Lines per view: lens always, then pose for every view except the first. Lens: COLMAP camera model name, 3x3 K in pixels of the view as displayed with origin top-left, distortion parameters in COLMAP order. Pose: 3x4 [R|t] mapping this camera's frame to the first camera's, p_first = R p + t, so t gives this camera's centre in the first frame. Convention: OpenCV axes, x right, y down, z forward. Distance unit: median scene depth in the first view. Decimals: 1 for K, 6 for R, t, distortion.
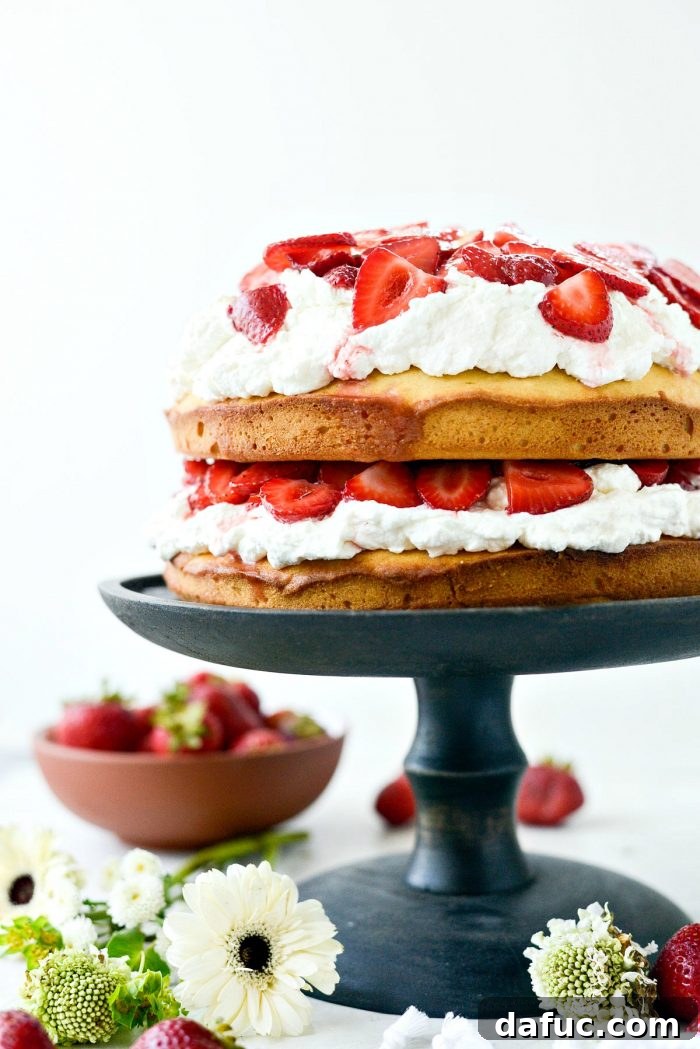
lens RADIAL K [[1707.0, 0, 350.0], [0, 1707.0, 524.5], [0, 0, 1]] dist [-0.103434, -0.025004]
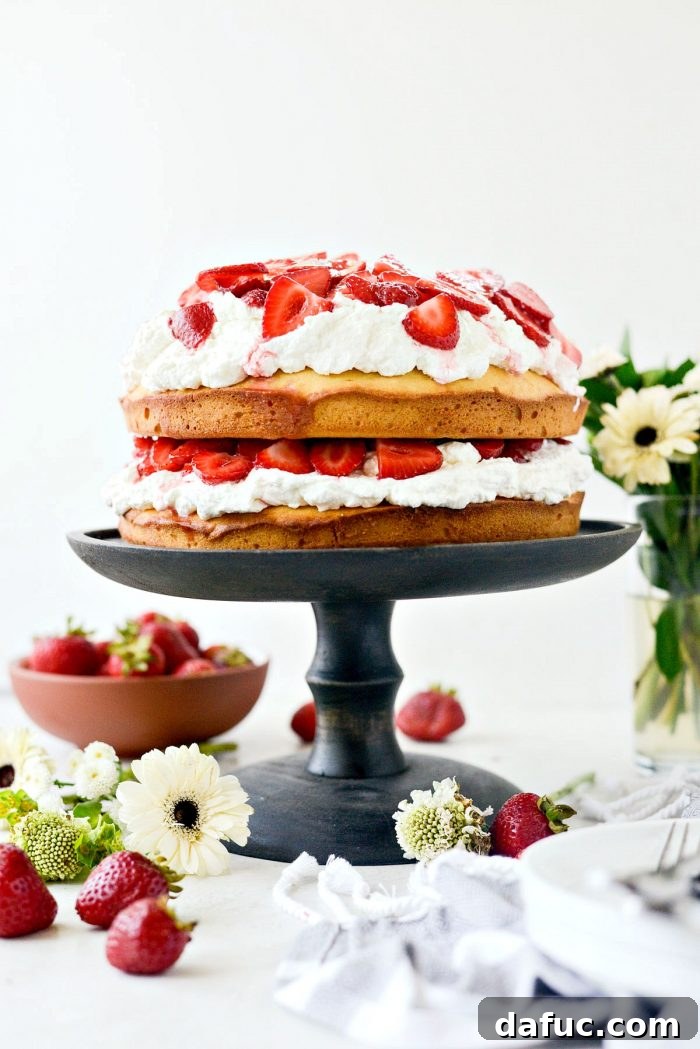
lens RADIAL K [[1707.0, 0, 350.0], [0, 1707.0, 524.5], [0, 0, 1]] dist [-0.103434, -0.025004]
pose [[0.999679, 0.005810, 0.024679, 0.037465], [-0.006071, 0.999927, 0.010490, 0.014984], [-0.024616, -0.010636, 0.999640, -0.319603]]
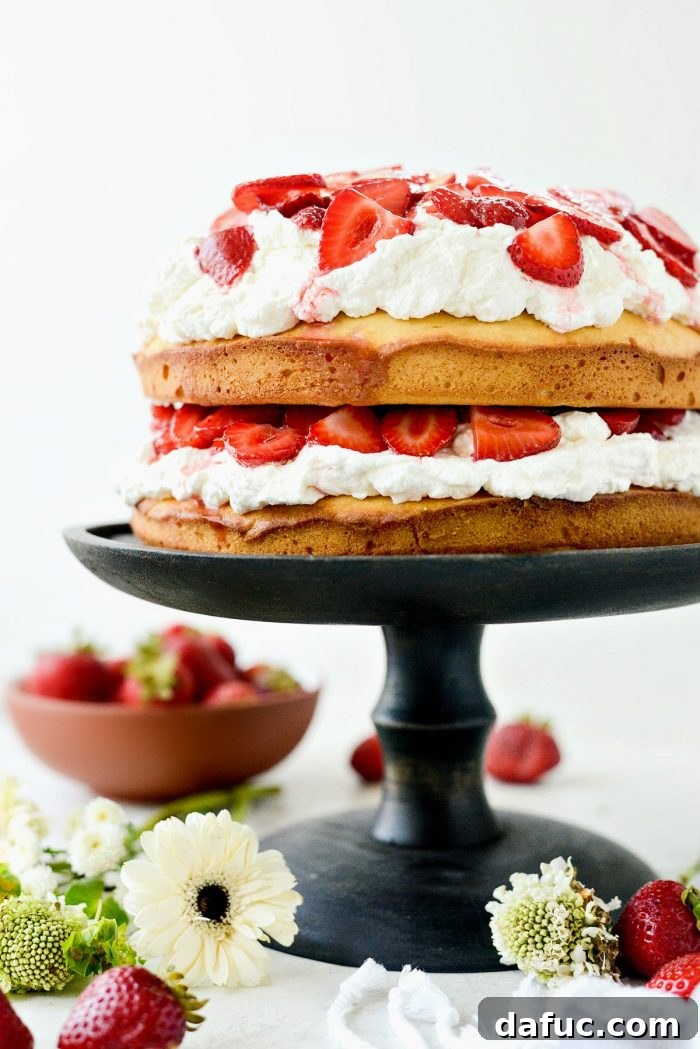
lens RADIAL K [[1707.0, 0, 350.0], [0, 1707.0, 524.5], [0, 0, 1]] dist [-0.103434, -0.025004]
pose [[0.999903, 0.013331, -0.004003, 0.025284], [-0.013252, 0.999727, 0.019224, 0.012384], [0.004258, -0.019169, 0.999807, 0.015251]]
